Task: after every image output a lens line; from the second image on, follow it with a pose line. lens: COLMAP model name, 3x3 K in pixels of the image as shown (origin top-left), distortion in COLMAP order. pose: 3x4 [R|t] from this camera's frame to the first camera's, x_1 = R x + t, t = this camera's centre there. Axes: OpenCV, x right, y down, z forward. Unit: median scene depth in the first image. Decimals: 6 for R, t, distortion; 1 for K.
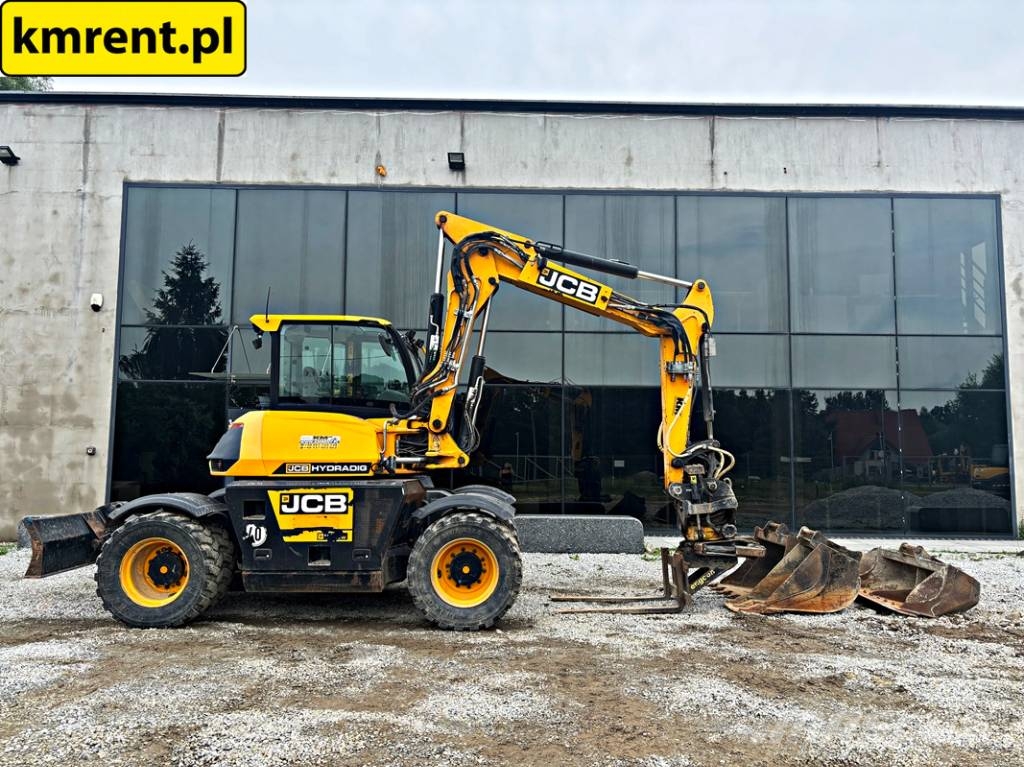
lens RADIAL K [[773.4, 0, 521.1], [0, 773.4, 385.6], [0, 0, 1]] dist [0.045765, -0.050091]
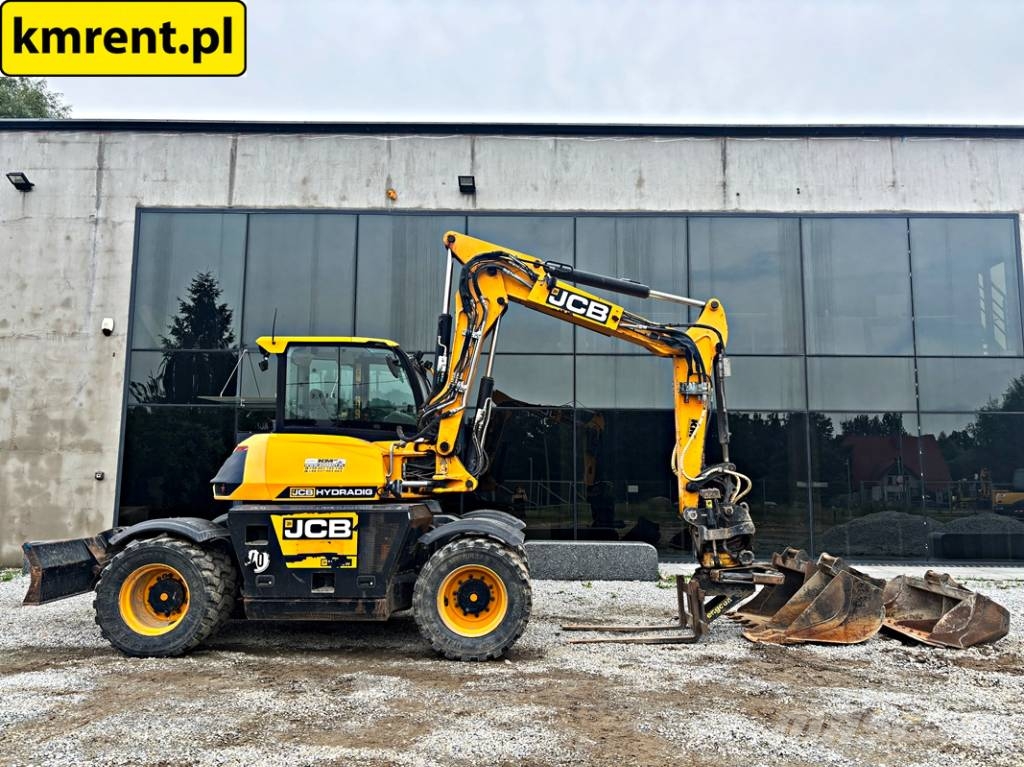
lens RADIAL K [[773.4, 0, 520.4], [0, 773.4, 386.1], [0, 0, 1]] dist [0.045765, -0.050091]
pose [[0.999840, -0.002817, -0.017638, 0.004415], [0.002249, 0.999480, -0.032162, 0.004566], [0.017720, 0.032117, 0.999327, 0.021613]]
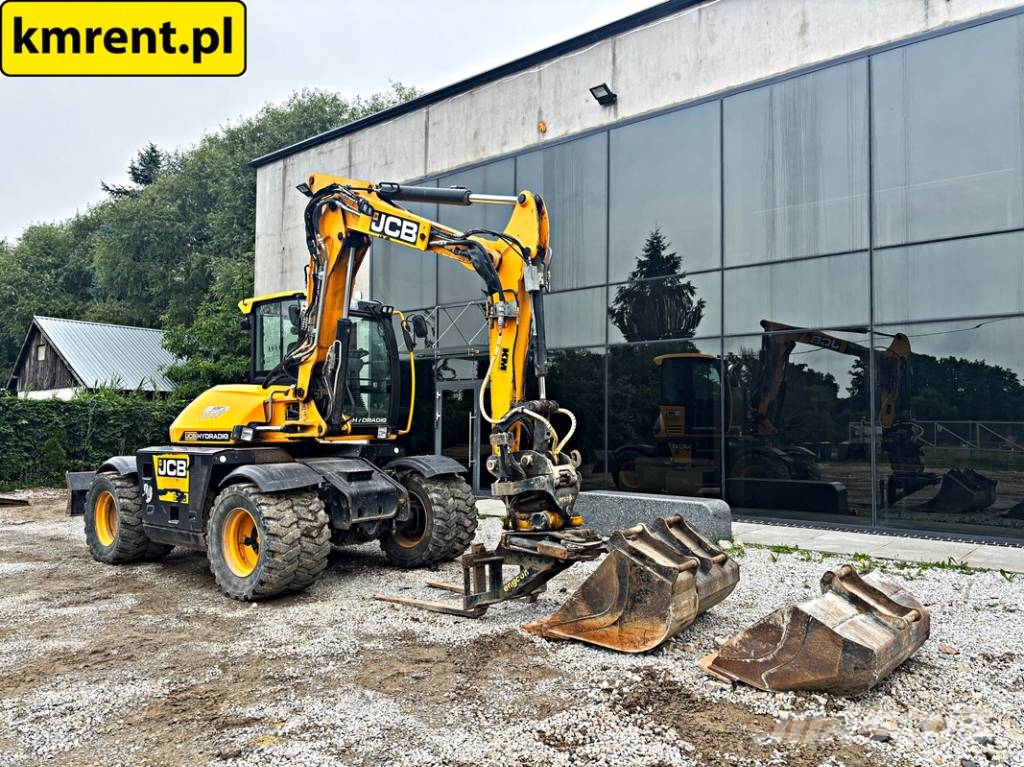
lens RADIAL K [[773.4, 0, 522.3], [0, 773.4, 386.3], [0, 0, 1]] dist [0.045765, -0.050091]
pose [[0.762432, -0.037151, -0.646001, 0.718381], [0.063895, 0.997794, 0.018027, 0.041474], [0.643906, -0.055021, 0.763123, 0.413095]]
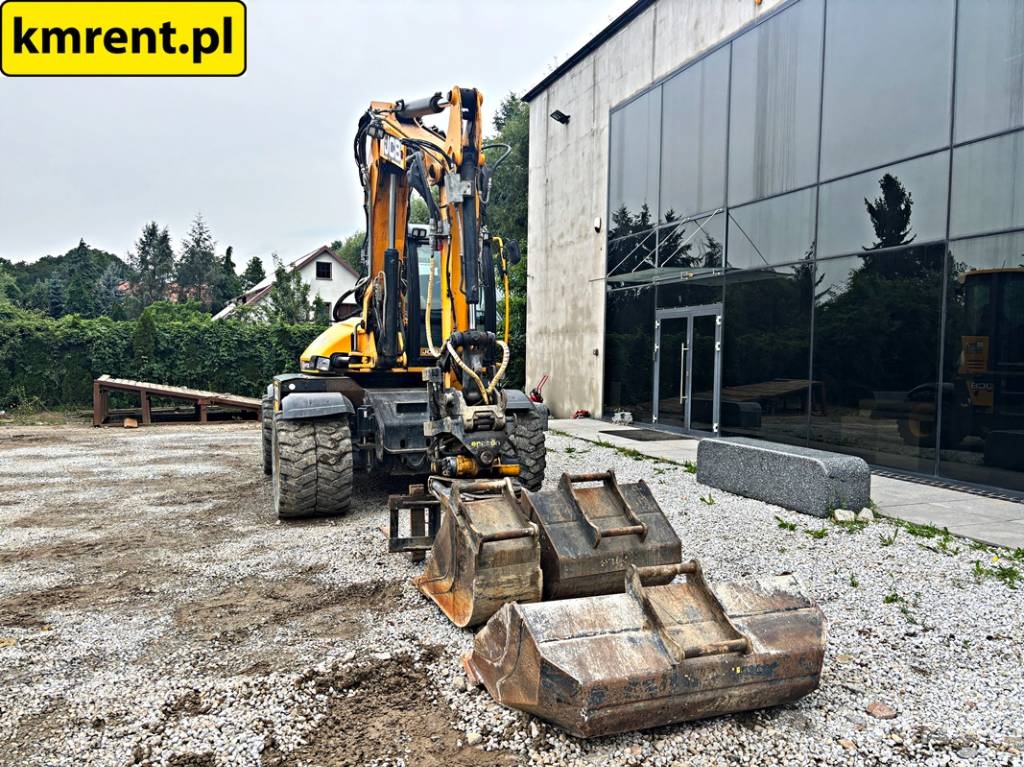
lens RADIAL K [[773.4, 0, 521.8], [0, 773.4, 388.3], [0, 0, 1]] dist [0.045765, -0.050091]
pose [[0.345122, 0.039665, -0.937719, 0.881819], [0.081491, 0.994067, 0.072040, 0.075071], [0.935013, -0.101278, 0.339842, 0.812292]]
